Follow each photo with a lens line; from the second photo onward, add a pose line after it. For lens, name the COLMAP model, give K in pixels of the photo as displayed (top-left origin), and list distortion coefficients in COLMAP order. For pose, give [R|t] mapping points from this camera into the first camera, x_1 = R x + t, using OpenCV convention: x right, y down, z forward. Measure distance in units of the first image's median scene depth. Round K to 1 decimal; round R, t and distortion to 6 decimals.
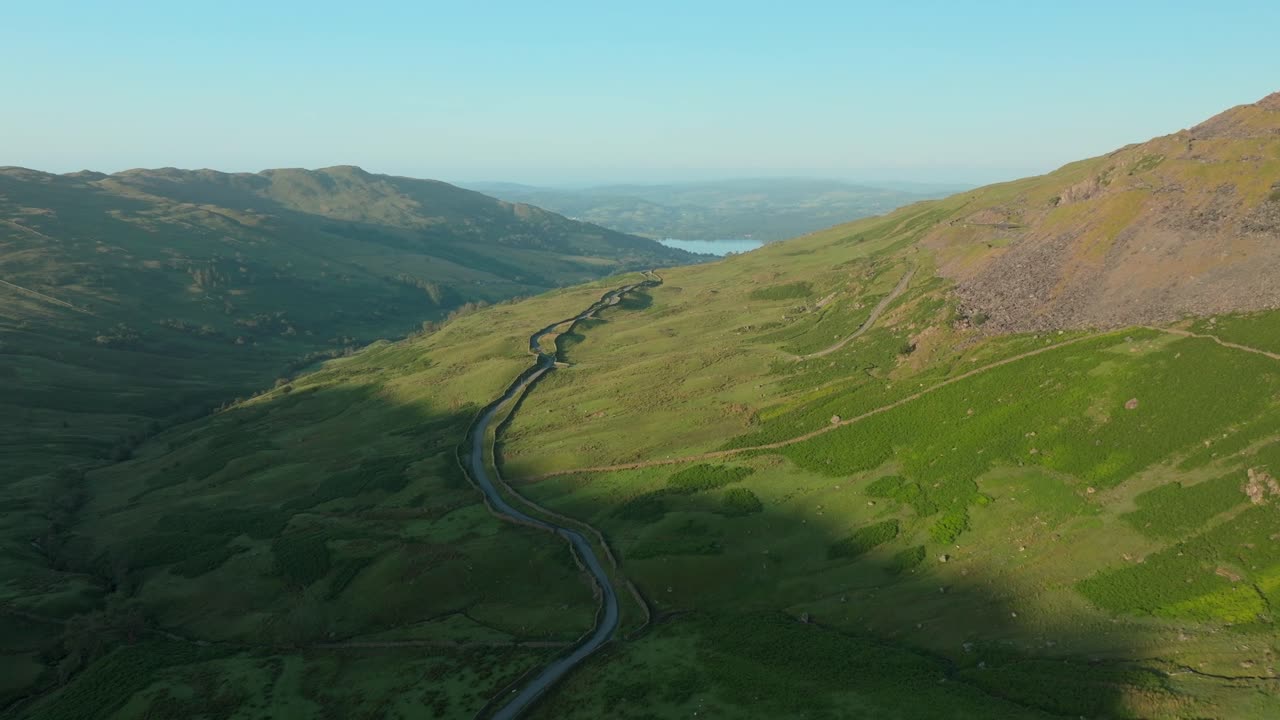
lens RADIAL K [[975.4, 0, 638.1], [0, 975.4, 360.7], [0, 0, 1]] dist [0.003914, -0.005315]
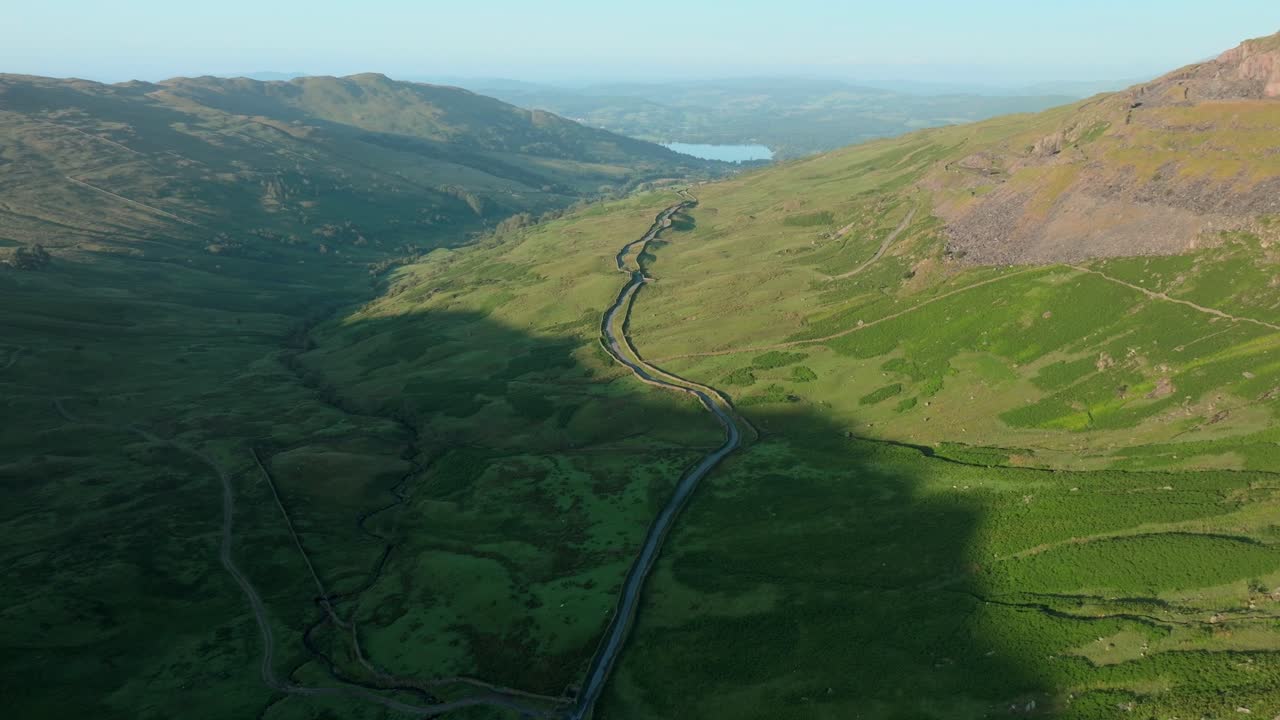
lens RADIAL K [[975.4, 0, 641.8], [0, 975.4, 358.6], [0, 0, 1]] dist [0.003914, -0.005315]
pose [[0.999939, 0.007756, 0.007849, -0.080925], [-0.008497, 0.995025, 0.099258, -0.017330], [-0.007040, -0.099319, 0.995031, -0.277673]]
